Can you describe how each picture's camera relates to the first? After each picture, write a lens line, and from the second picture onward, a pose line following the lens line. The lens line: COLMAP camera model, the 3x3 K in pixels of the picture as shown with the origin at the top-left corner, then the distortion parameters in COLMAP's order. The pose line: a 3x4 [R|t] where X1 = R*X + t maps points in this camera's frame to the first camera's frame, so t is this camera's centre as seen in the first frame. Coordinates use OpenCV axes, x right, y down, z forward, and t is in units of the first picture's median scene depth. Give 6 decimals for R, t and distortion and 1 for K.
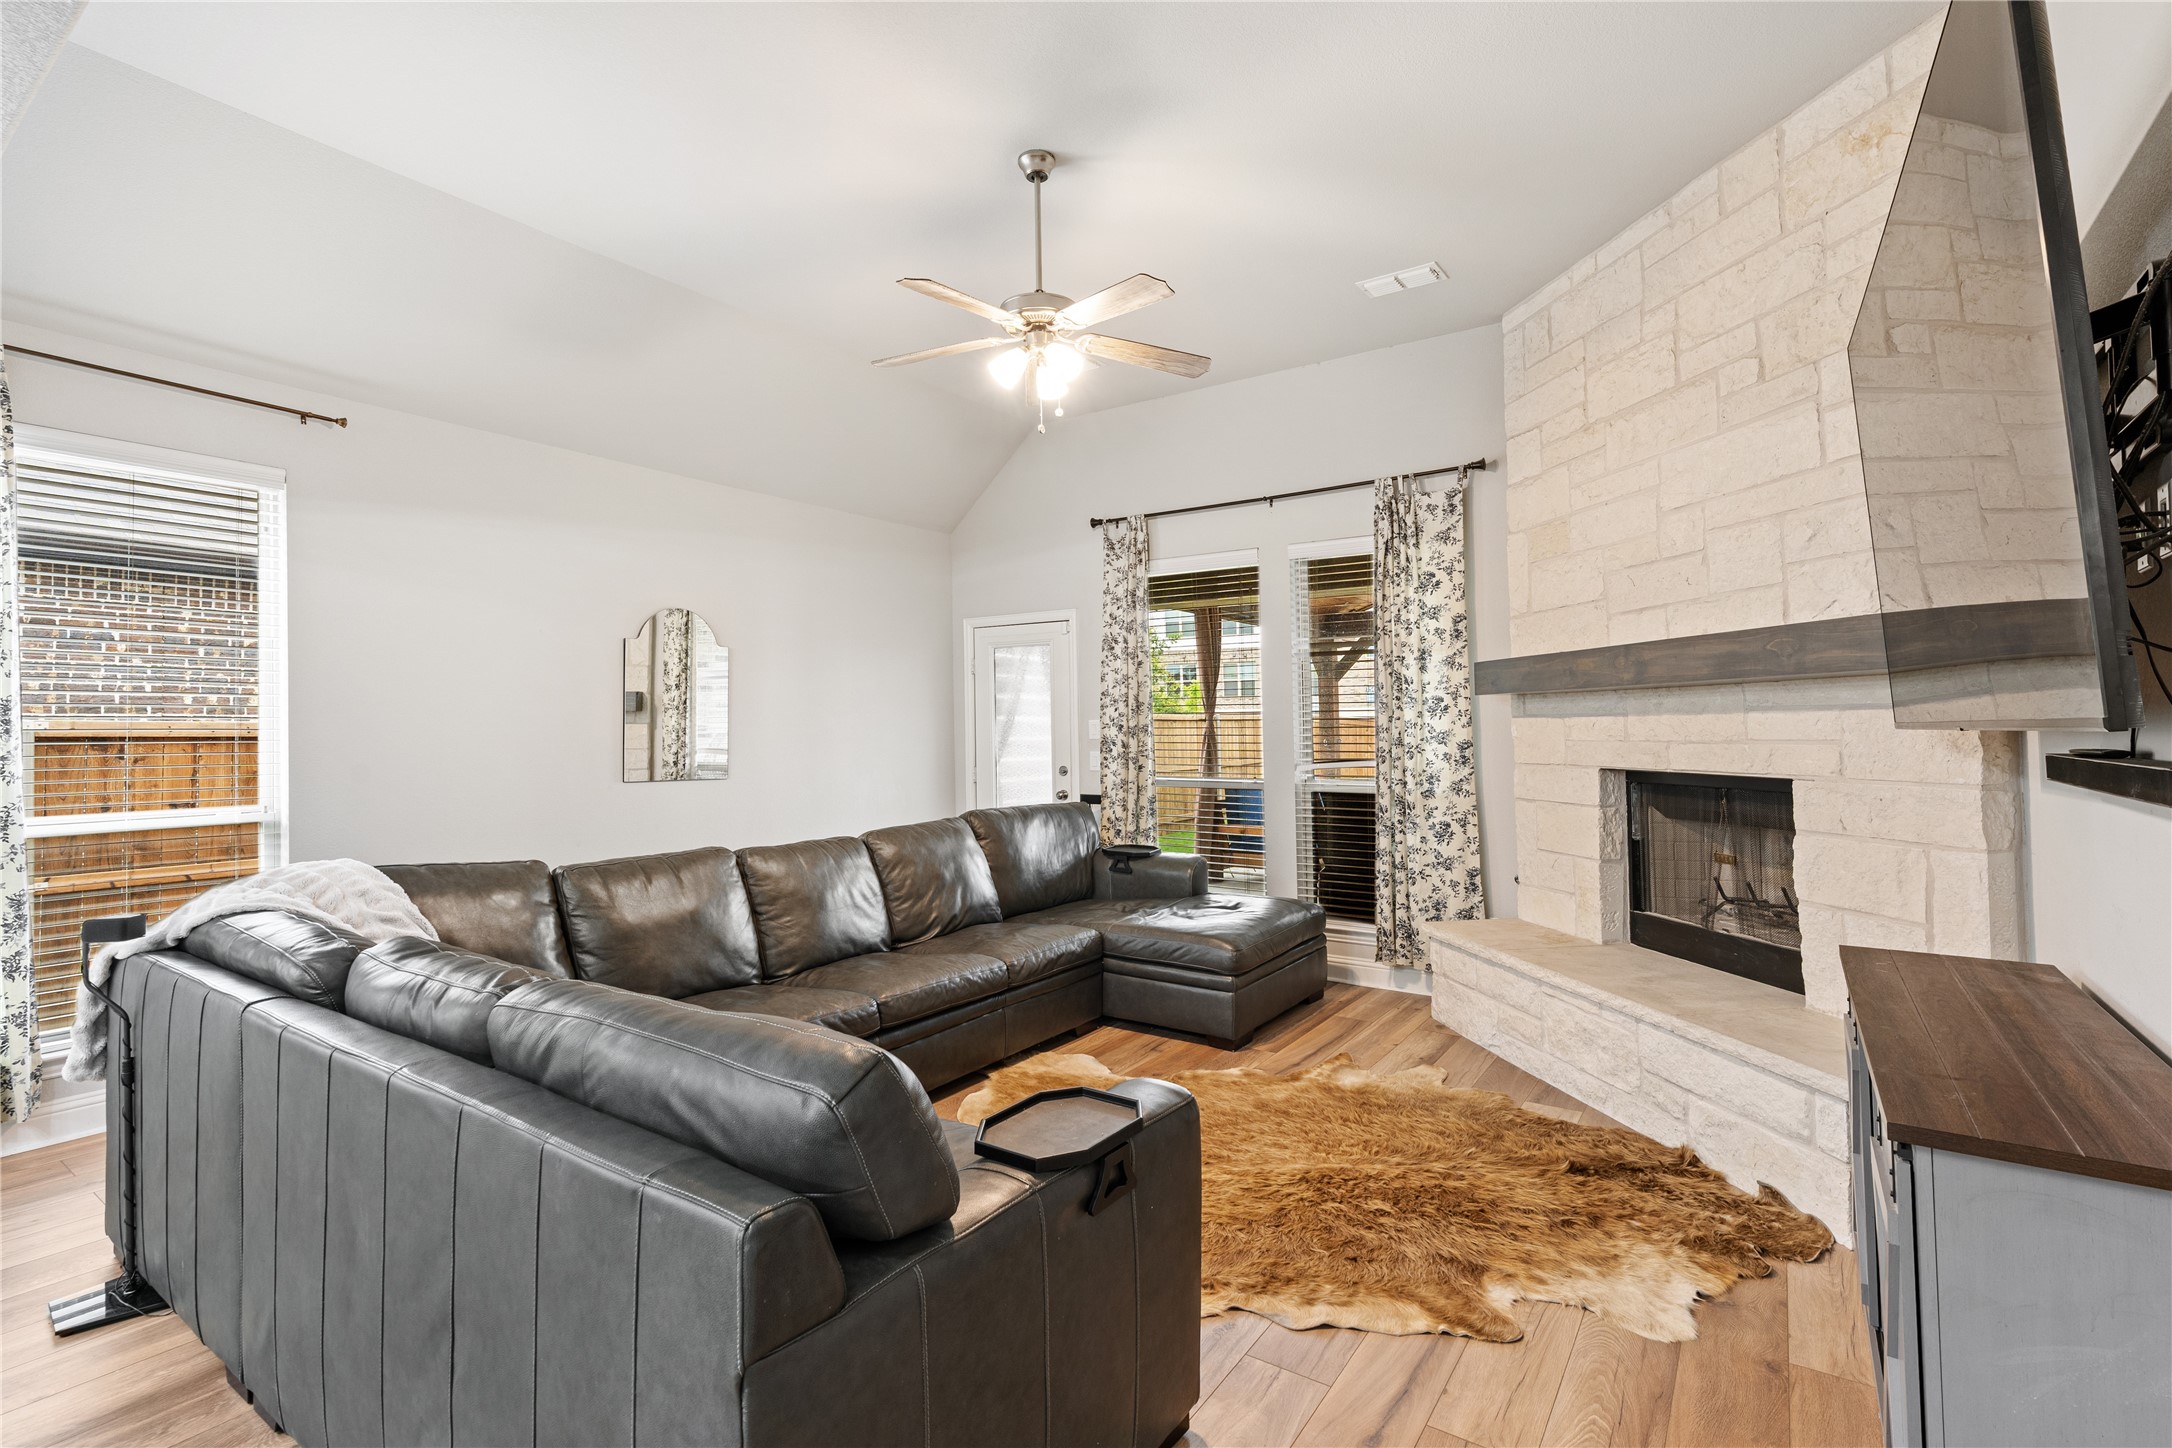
lens RADIAL K [[1001.0, 0, 1086.2], [0, 1001.0, 714.2], [0, 0, 1]] dist [-0.004682, 0.002214]
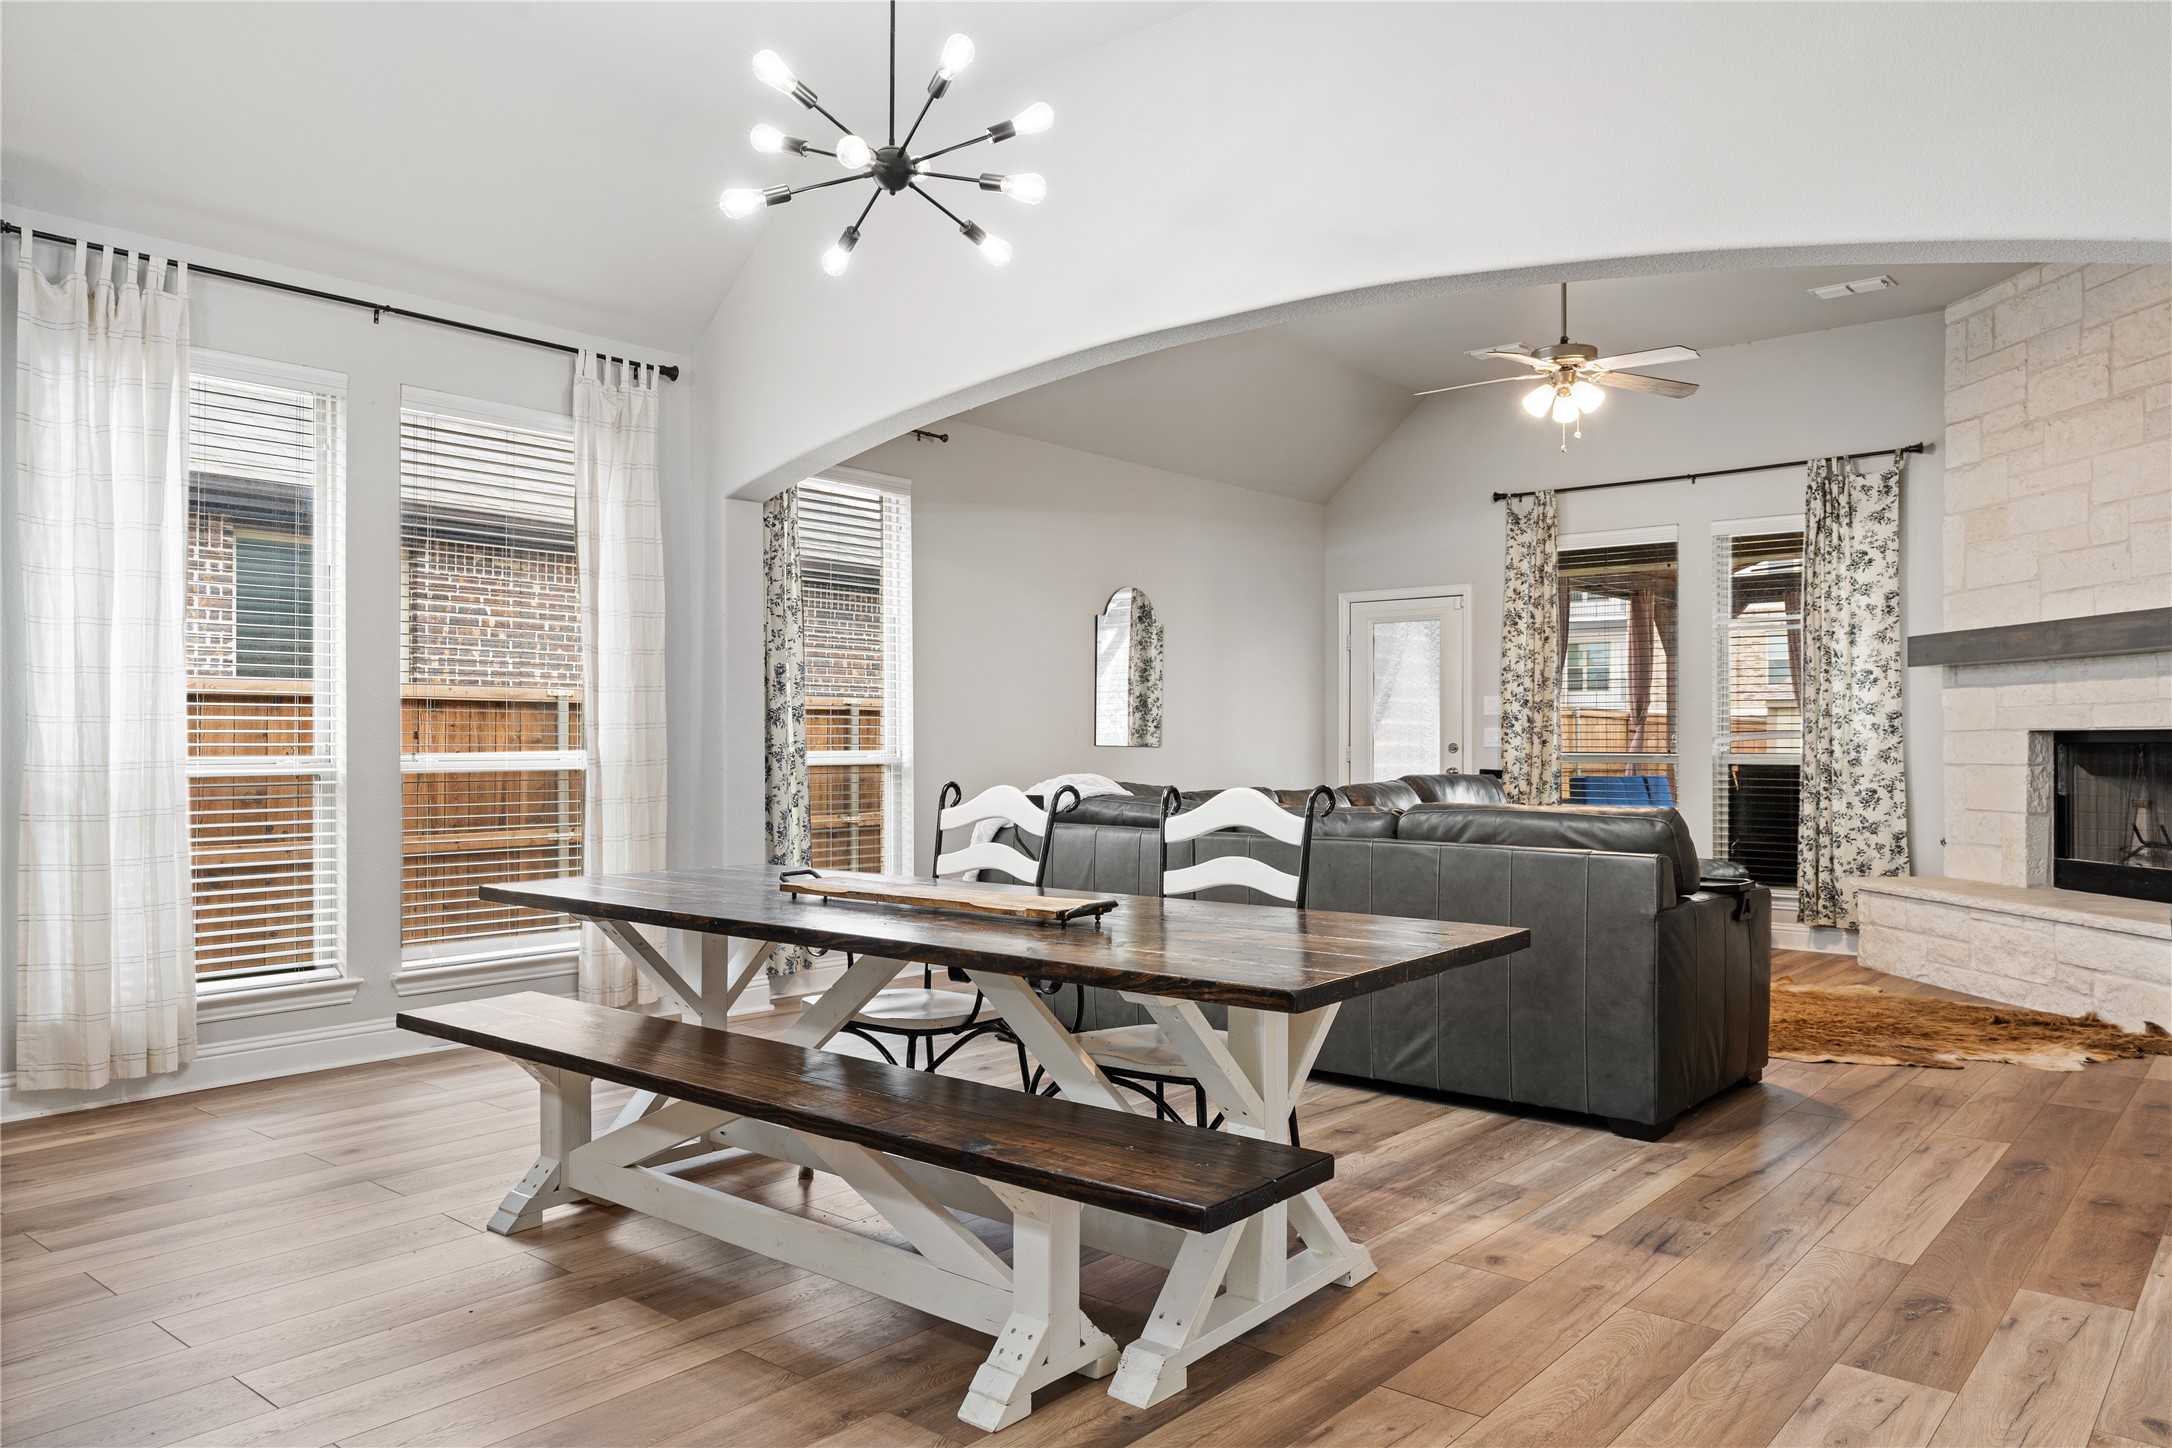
lens RADIAL K [[1494.0, 0, 1079.5], [0, 1494.0, 777.0], [0, 0, 1]] dist [0.017480, -0.004577]
pose [[0.995649, 0.009584, -0.092687, -0.329125], [-0.006064, 0.999253, 0.038178, 0.040529], [0.092984, -0.037449, 0.994963, -0.657510]]
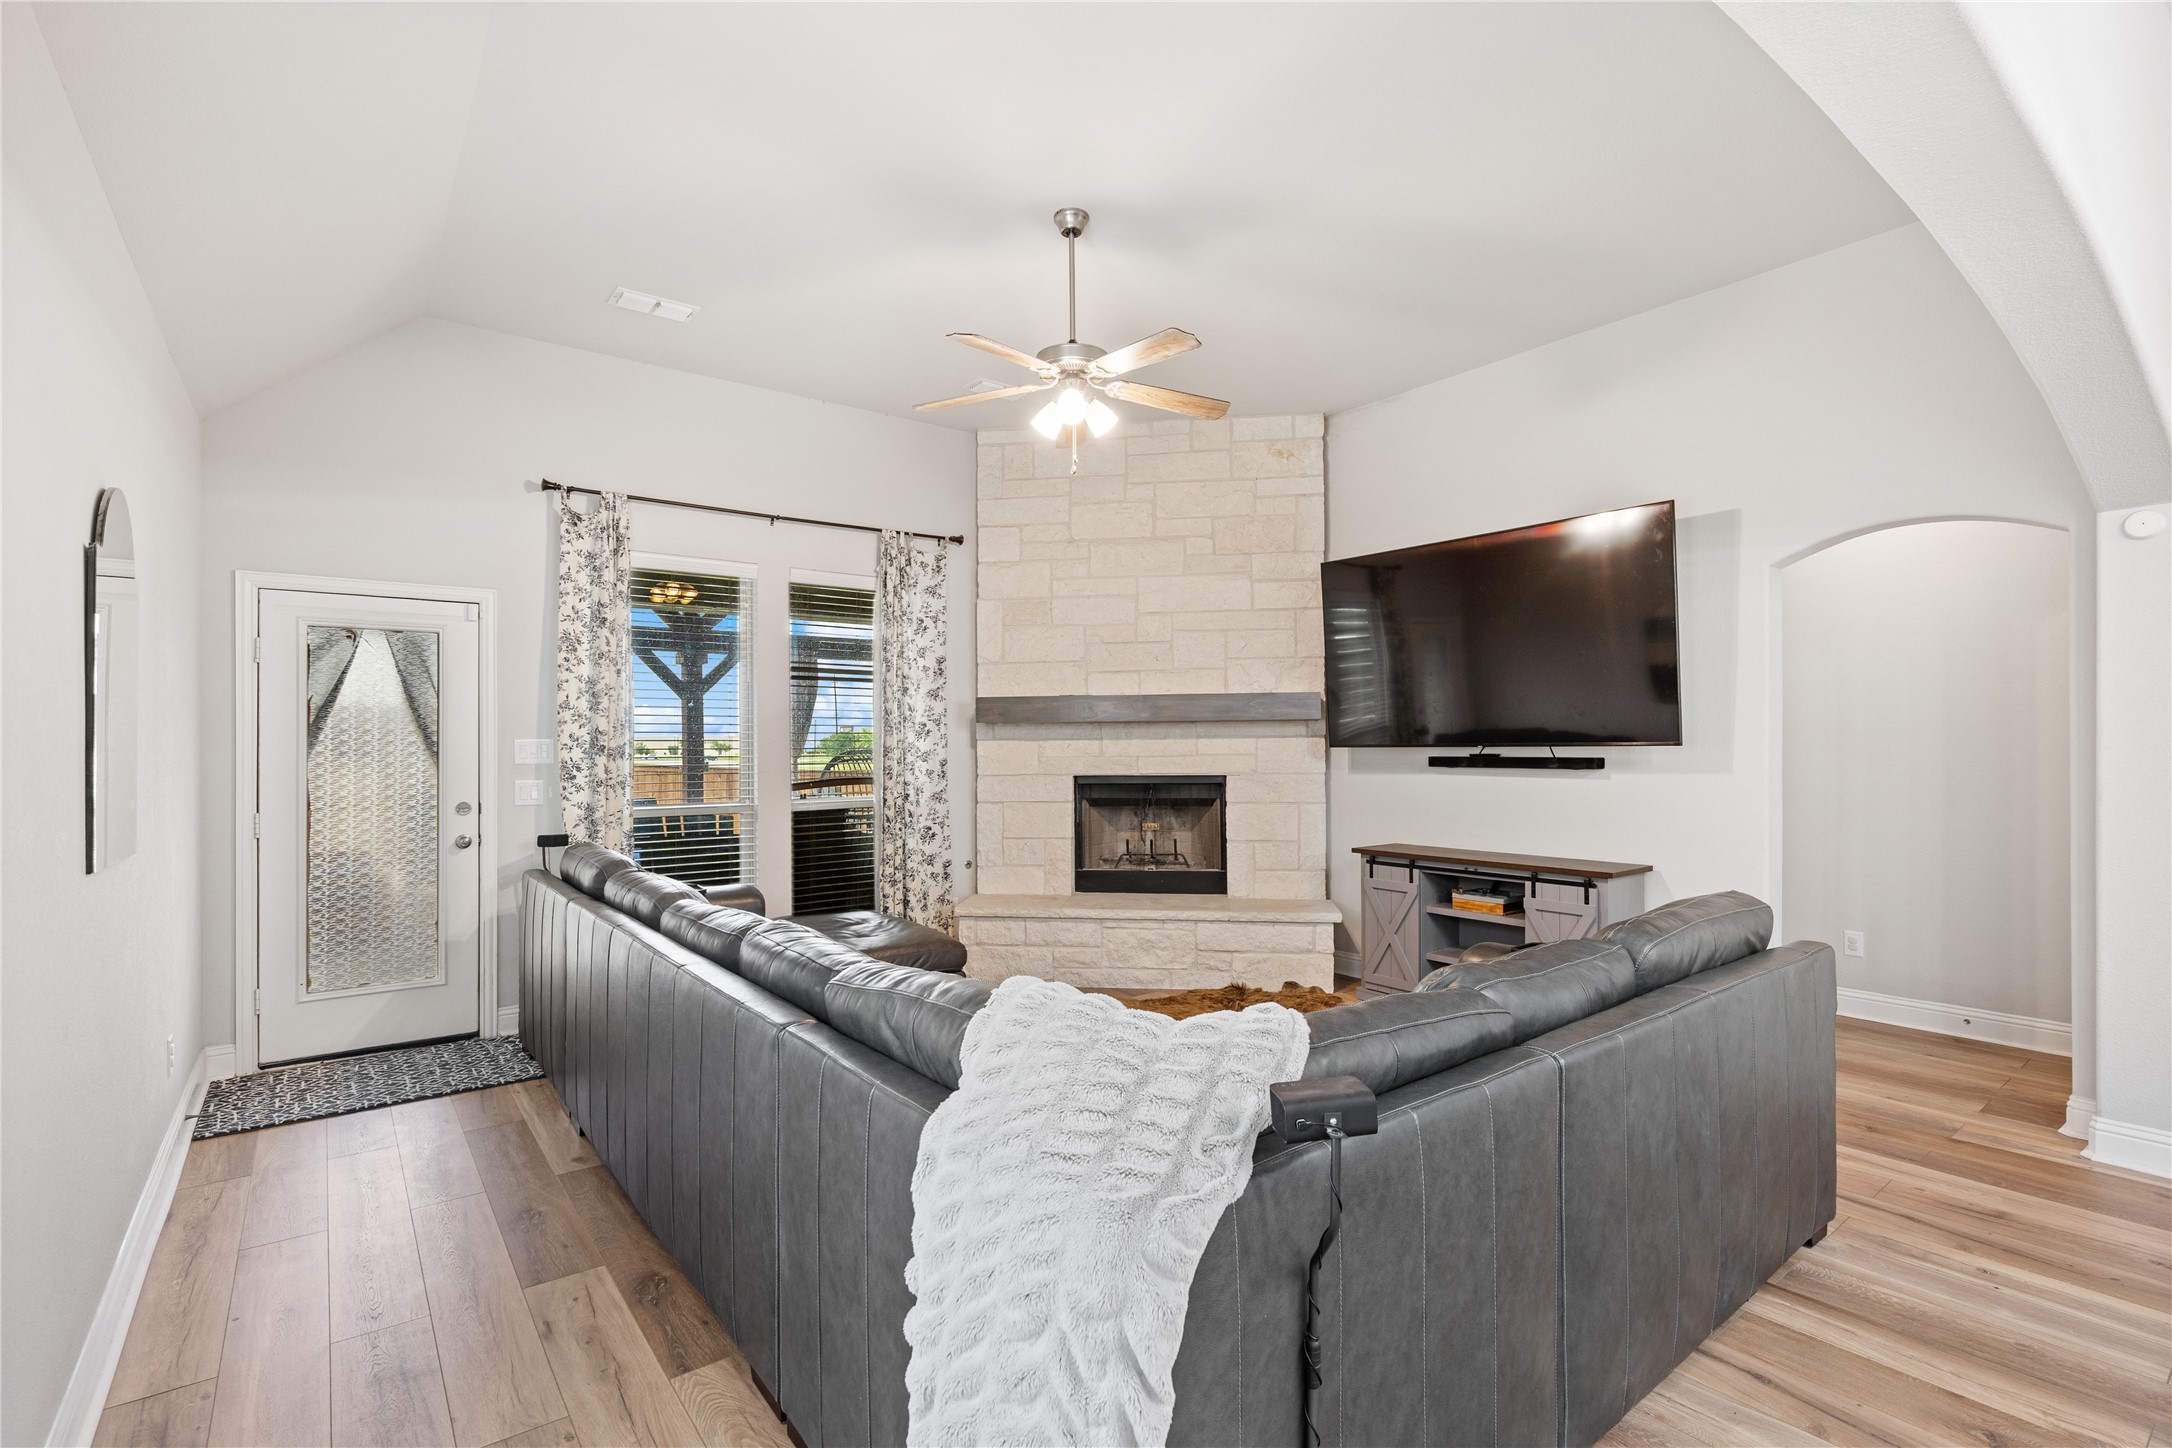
lens RADIAL K [[1001.0, 0, 1077.2], [0, 1001.0, 749.8], [0, 0, 1]] dist [-0.004682, 0.002214]
pose [[0.310473, -0.001107, 0.950582, -0.746109], [-0.009187, 0.999949, 0.004165, 0.008575], [-0.950538, -0.010027, 0.310447, 0.455926]]
